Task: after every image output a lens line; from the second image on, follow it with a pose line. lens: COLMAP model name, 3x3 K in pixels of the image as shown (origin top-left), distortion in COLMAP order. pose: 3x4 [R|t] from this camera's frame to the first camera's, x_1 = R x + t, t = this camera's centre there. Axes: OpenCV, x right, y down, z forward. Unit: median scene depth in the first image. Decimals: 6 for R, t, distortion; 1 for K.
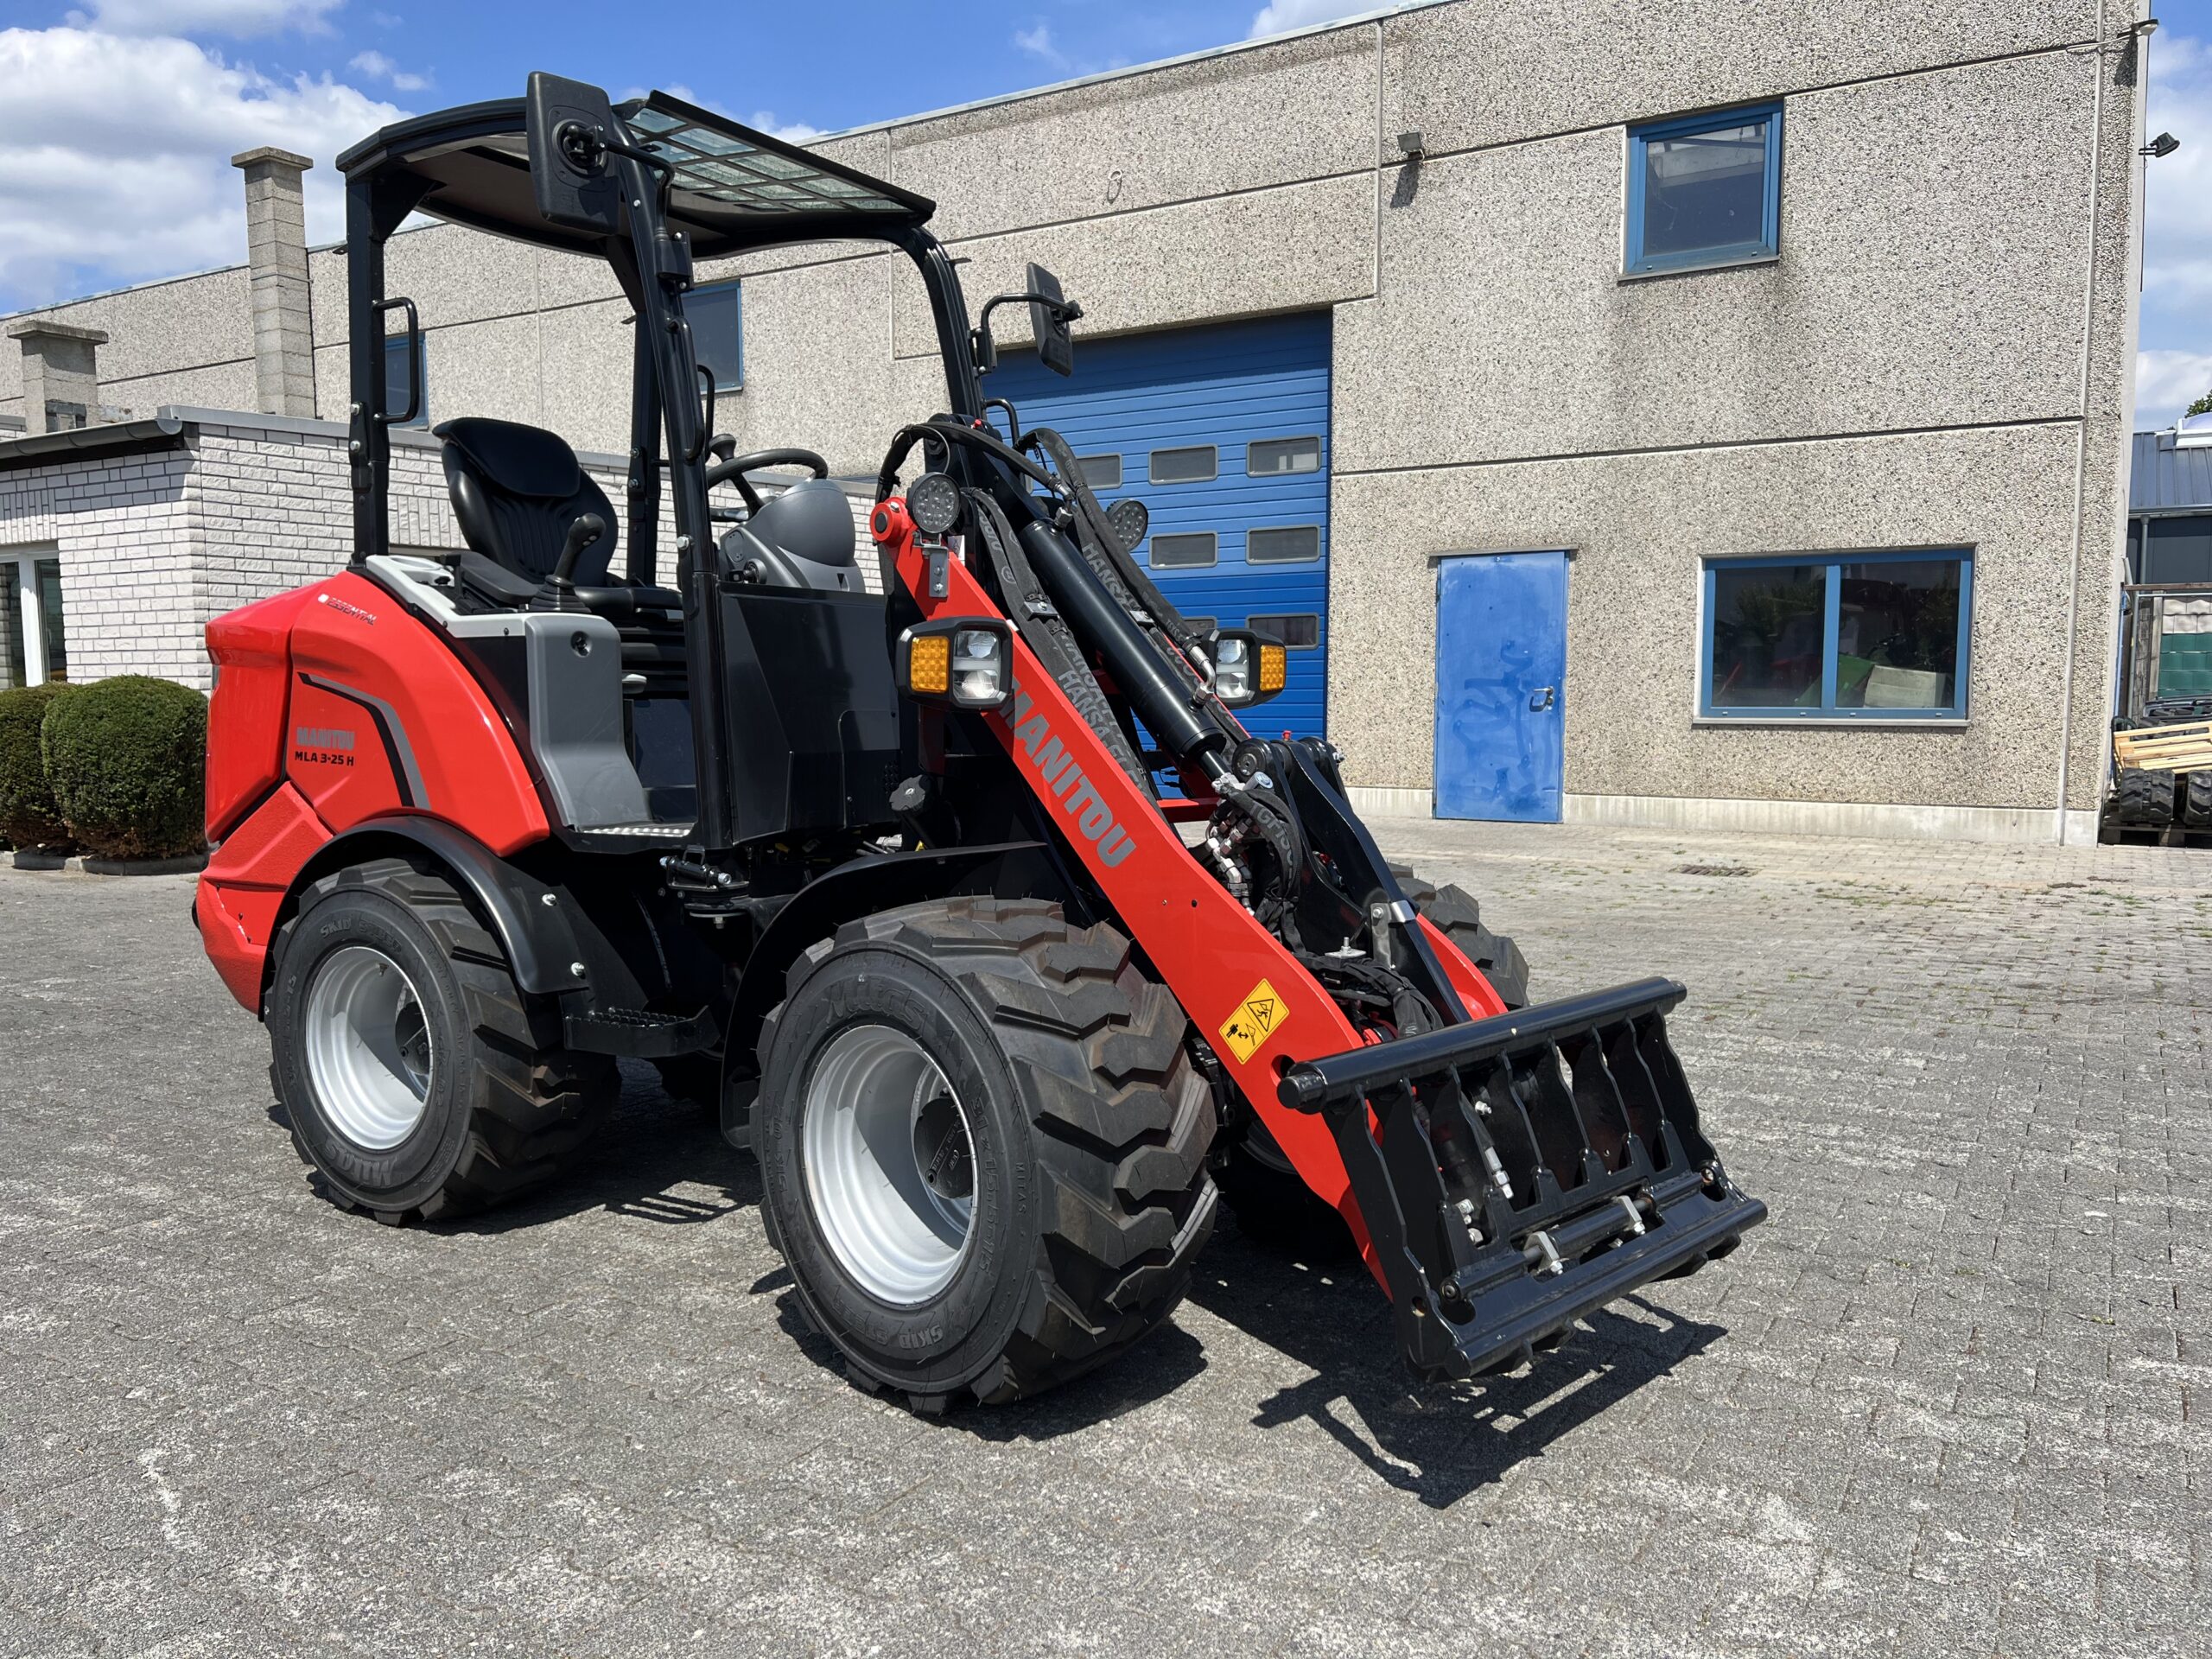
lens RADIAL K [[1682.8, 0, 1093.6], [0, 1682.8, 832.3], [0, 0, 1]] dist [0.018321, -0.006910]
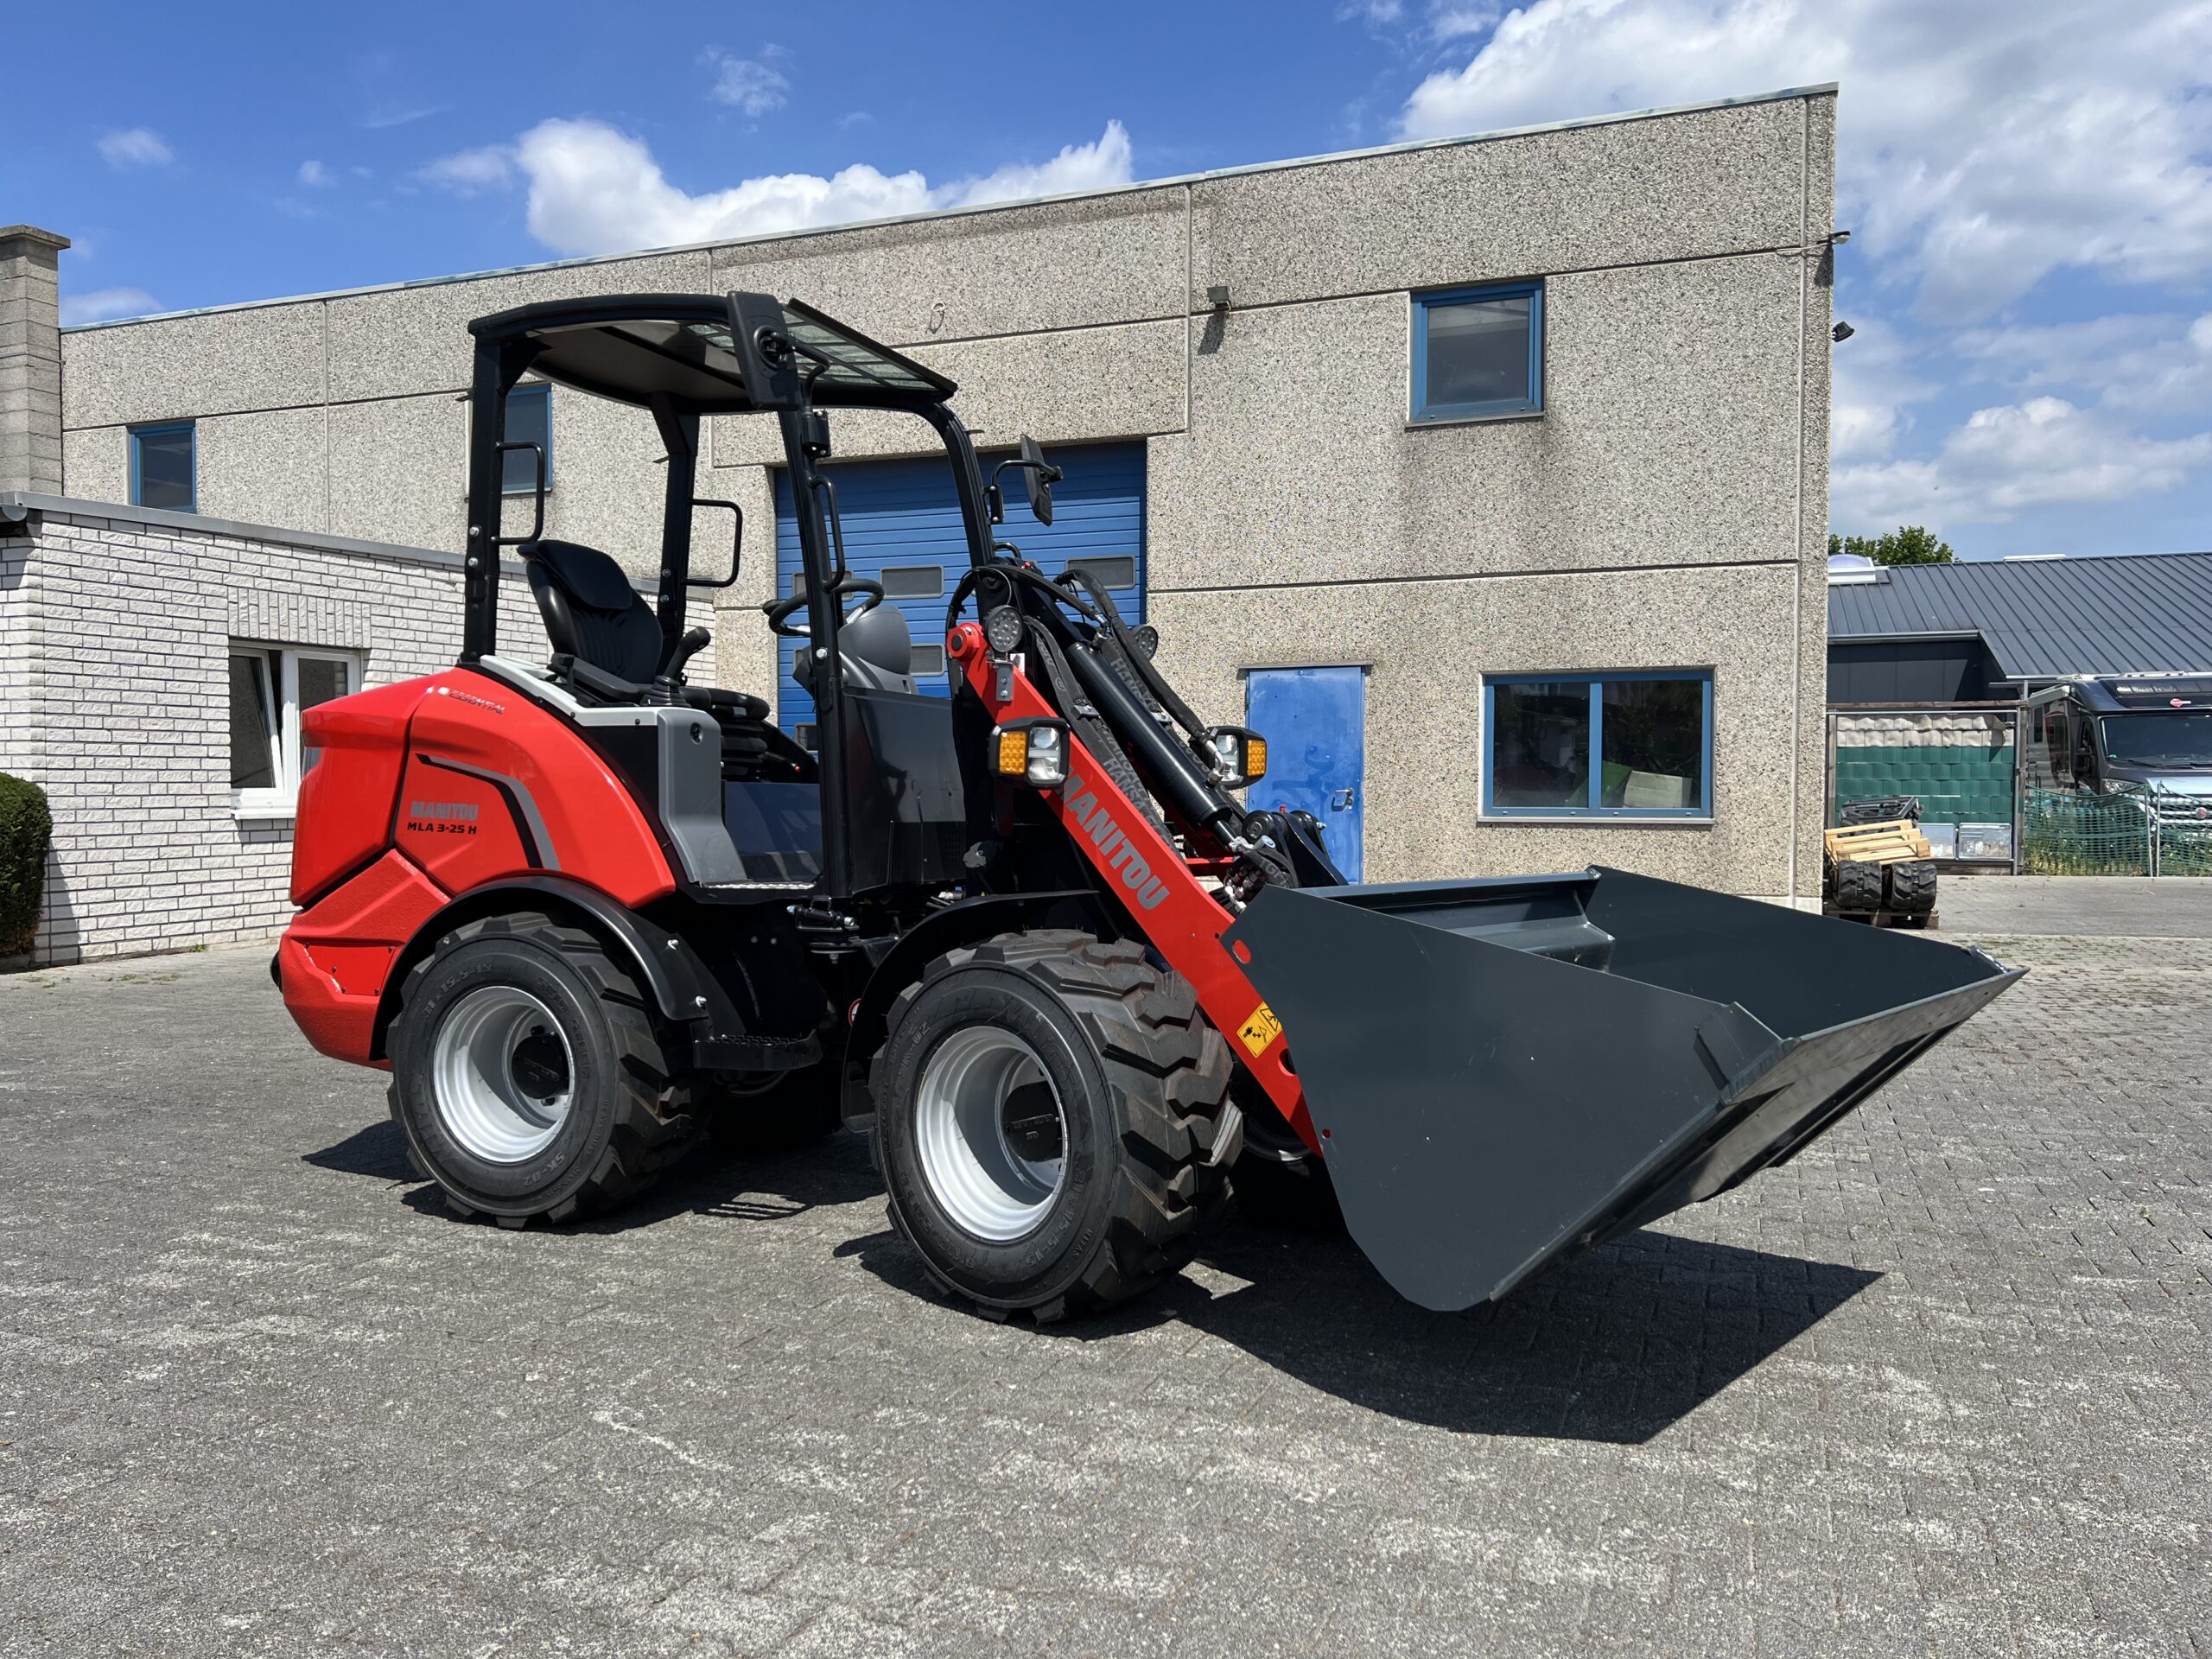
lens RADIAL K [[1671.0, 0, 1099.8], [0, 1671.0, 834.0], [0, 0, 1]] dist [0.046722, -0.050966]
pose [[0.985108, 0.000765, 0.171937, -0.081622], [0.009766, 0.998127, -0.060398, 0.008021], [-0.171661, 0.061178, 0.983255, -0.043596]]
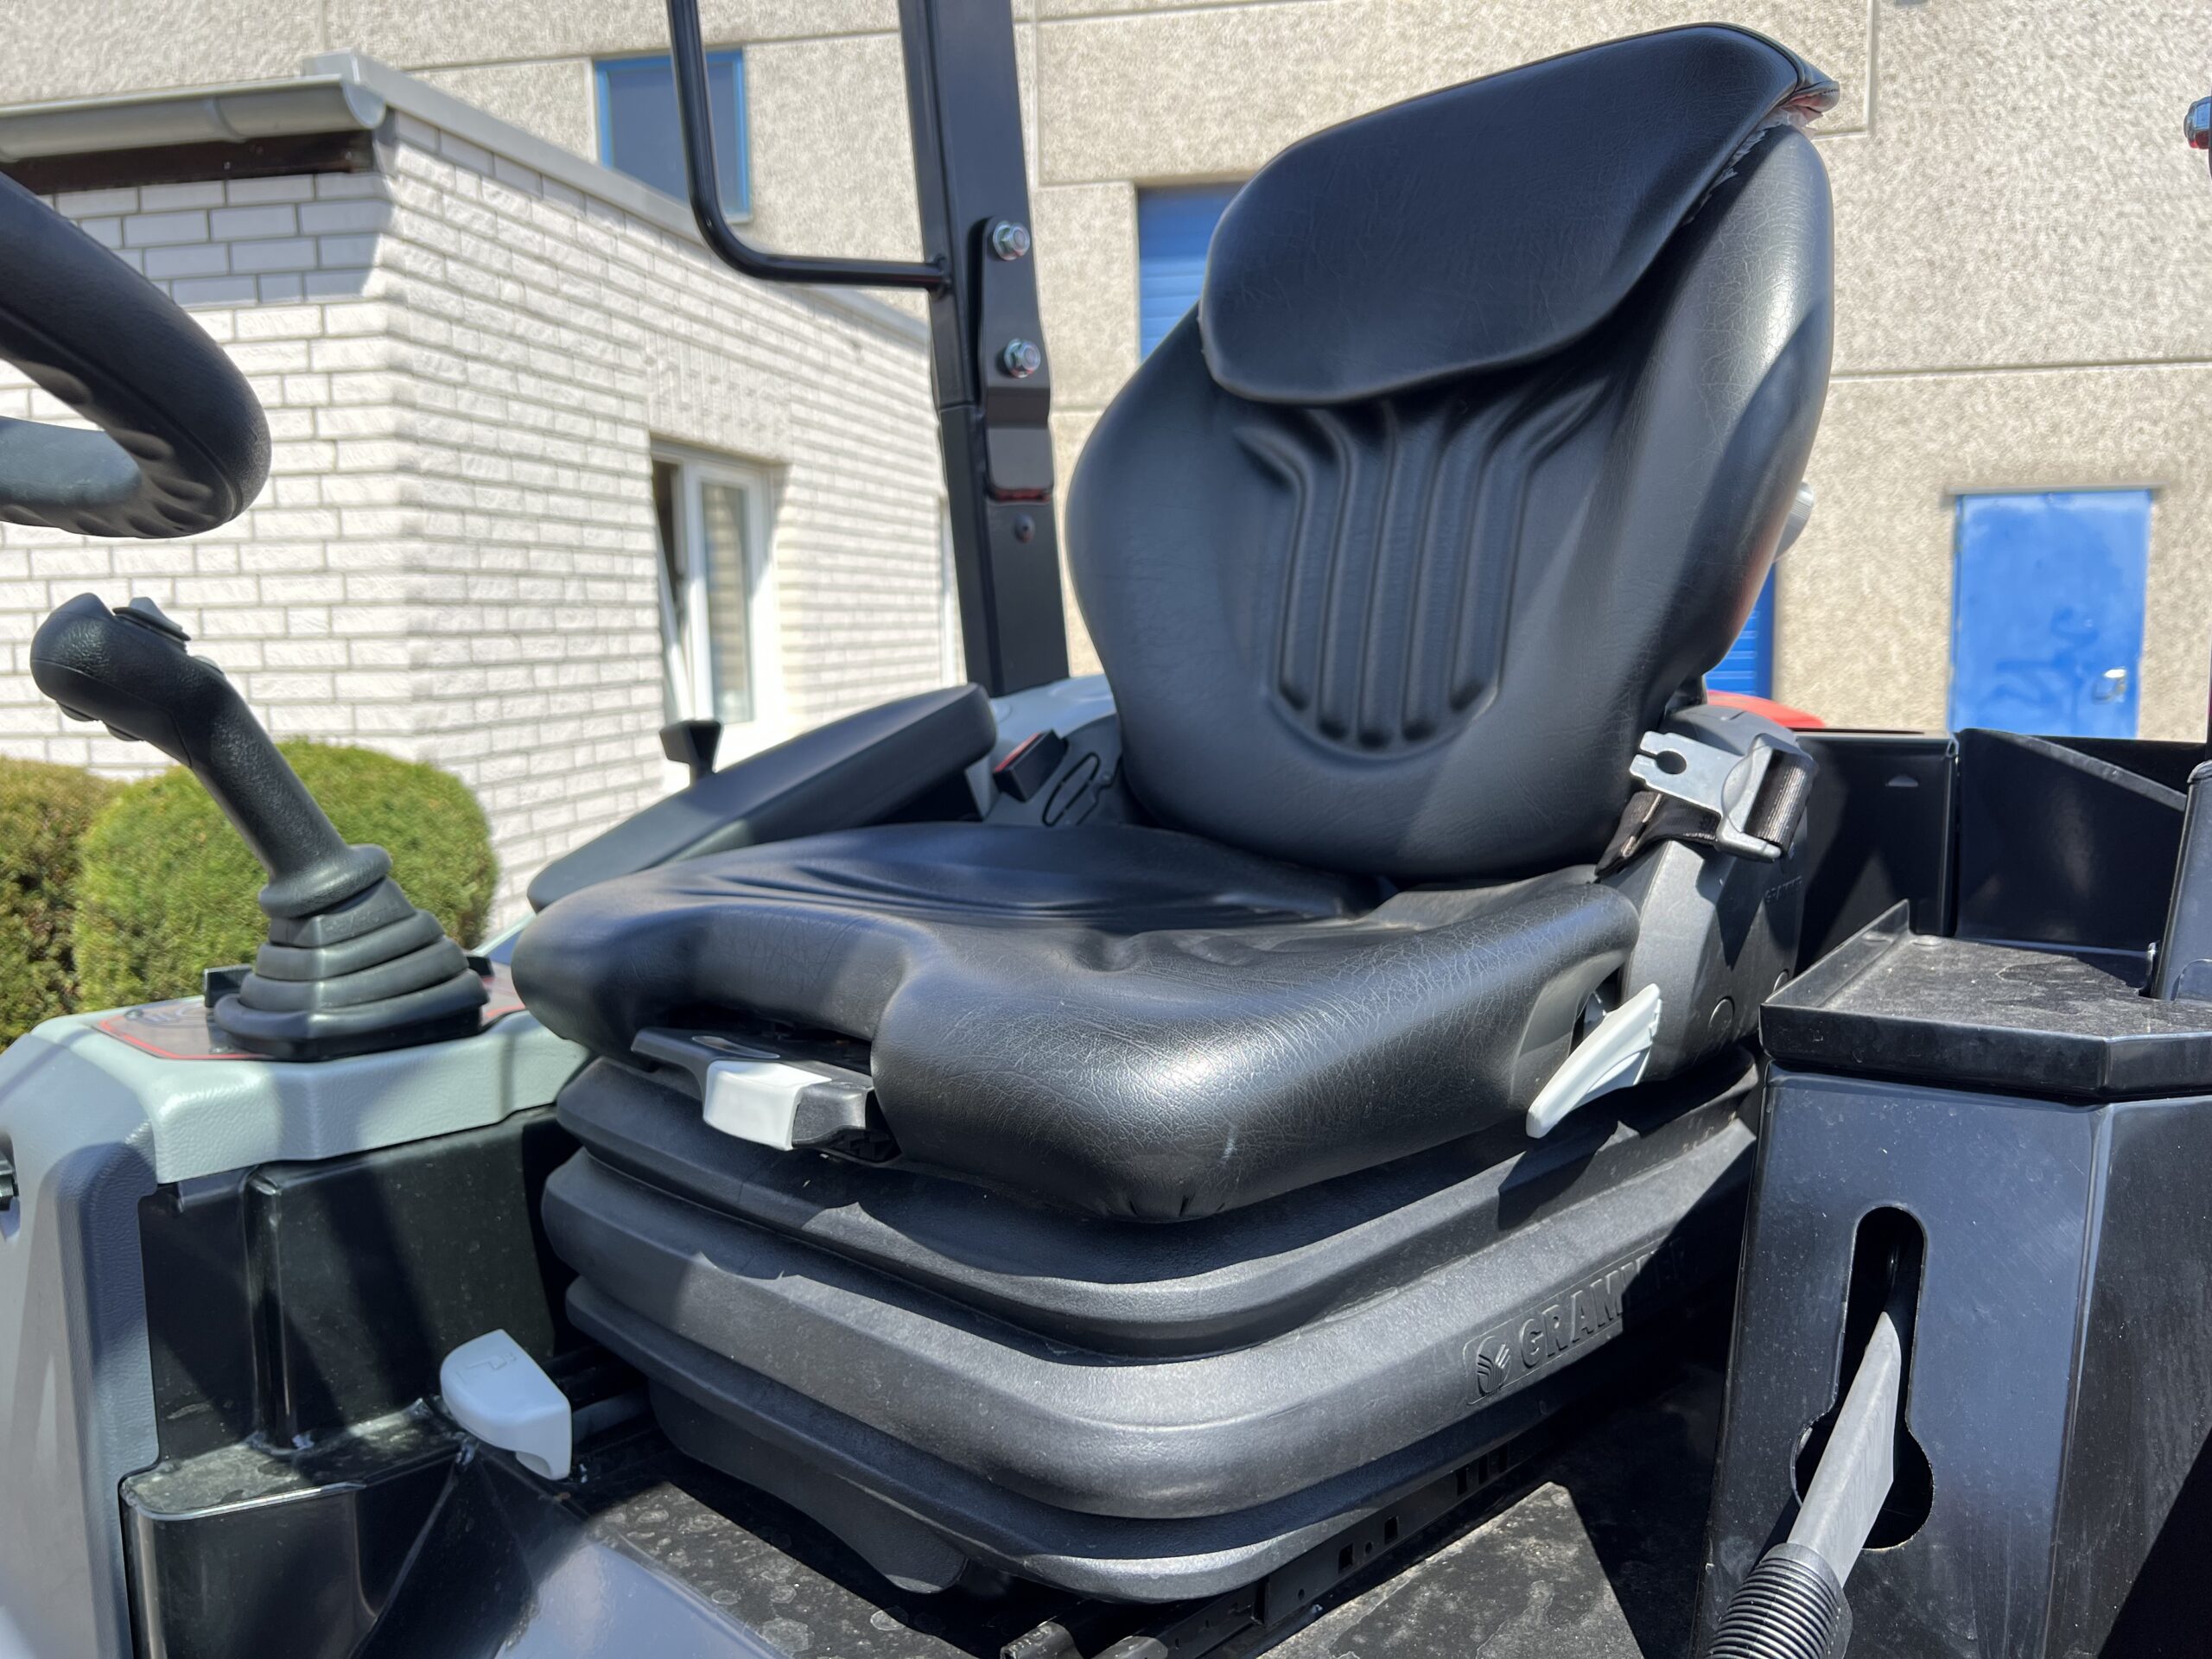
lens RADIAL K [[1692.2, 0, 1116.7], [0, 1692.2, 820.5], [0, 0, 1]] dist [0.034908, -0.050387]
pose [[0.933130, -0.052624, 0.355666, -0.446975], [0.045134, 0.998550, 0.029330, -0.065133], [-0.356694, -0.011316, 0.934153, 0.475230]]
